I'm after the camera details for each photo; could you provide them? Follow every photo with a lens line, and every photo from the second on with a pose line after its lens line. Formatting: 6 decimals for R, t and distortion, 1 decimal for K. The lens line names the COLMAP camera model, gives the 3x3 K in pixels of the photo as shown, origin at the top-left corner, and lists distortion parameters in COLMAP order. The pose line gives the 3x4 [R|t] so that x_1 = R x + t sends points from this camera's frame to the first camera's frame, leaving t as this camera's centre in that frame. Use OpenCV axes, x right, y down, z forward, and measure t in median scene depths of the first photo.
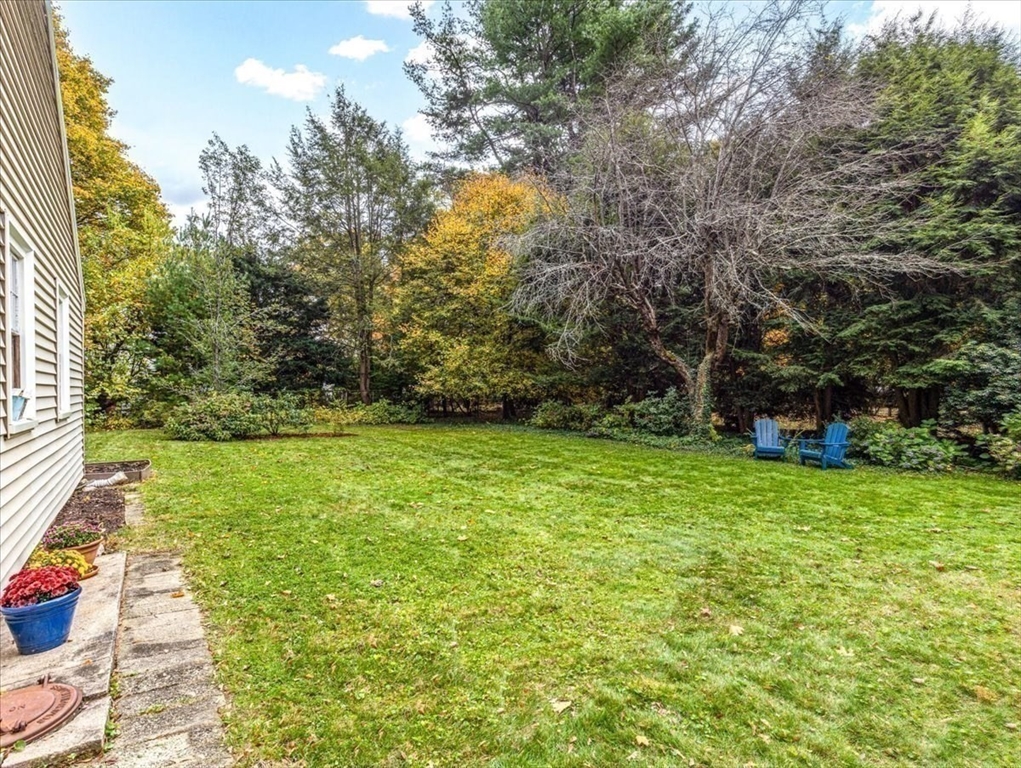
lens RADIAL K [[518.5, 0, 510.1], [0, 518.5, 390.7], [0, 0, 1]] dist [0.004482, 0.000228]
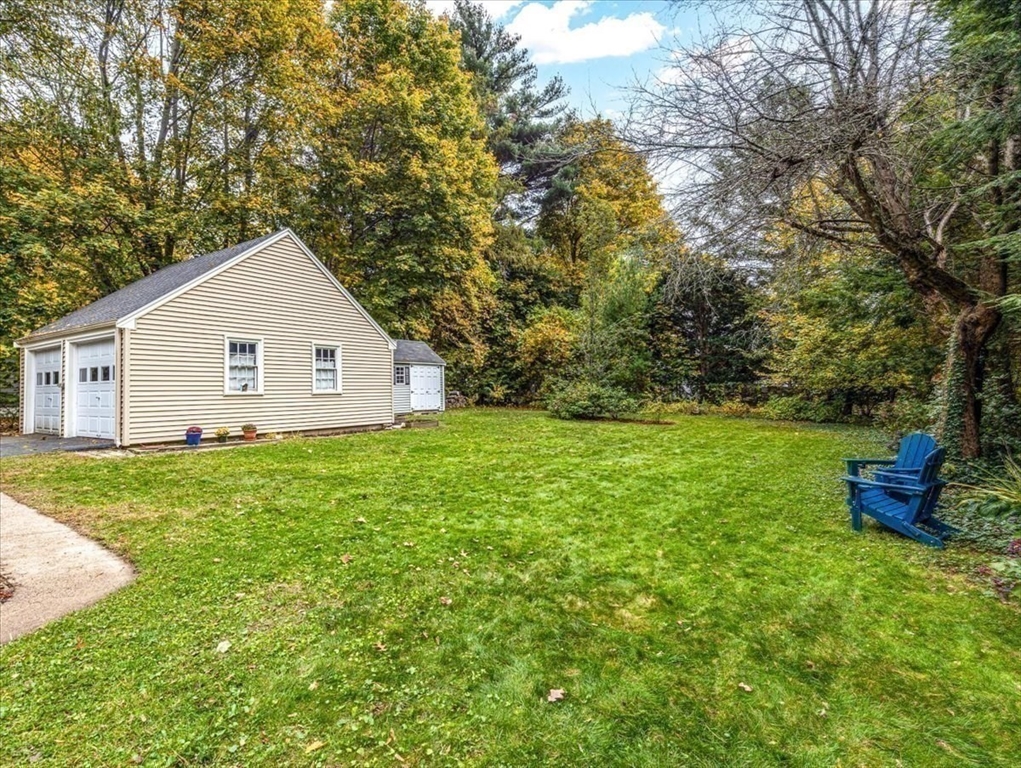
lens RADIAL K [[518.5, 0, 504.9], [0, 518.5, 379.3], [0, 0, 1]] dist [0.004482, 0.000228]
pose [[0.340165, -0.009730, -0.940315, 0.520722], [0.000693, 0.999949, -0.010096, 0.001609], [0.940365, 0.002783, 0.340155, 0.263731]]
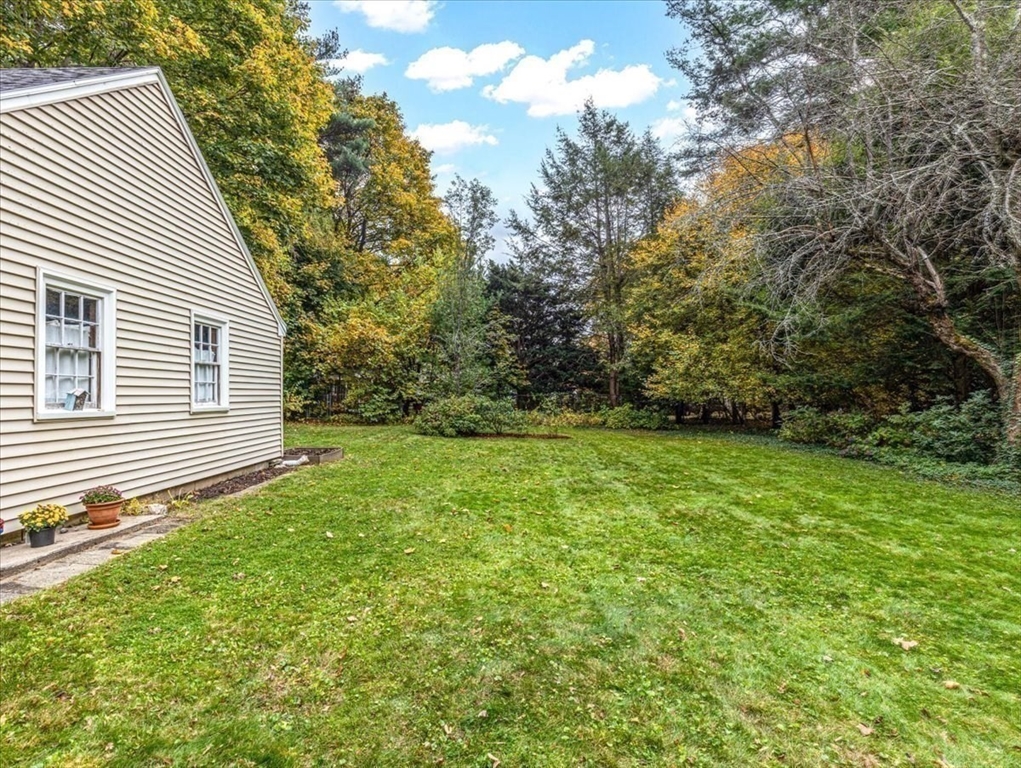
lens RADIAL K [[518.5, 0, 509.8], [0, 518.5, 386.6], [0, 0, 1]] dist [0.004482, 0.000228]
pose [[0.822826, -0.005317, -0.568269, 0.155935], [-0.004189, 0.999872, -0.015421, 0.001278], [0.568278, 0.015070, 0.822698, 0.088922]]
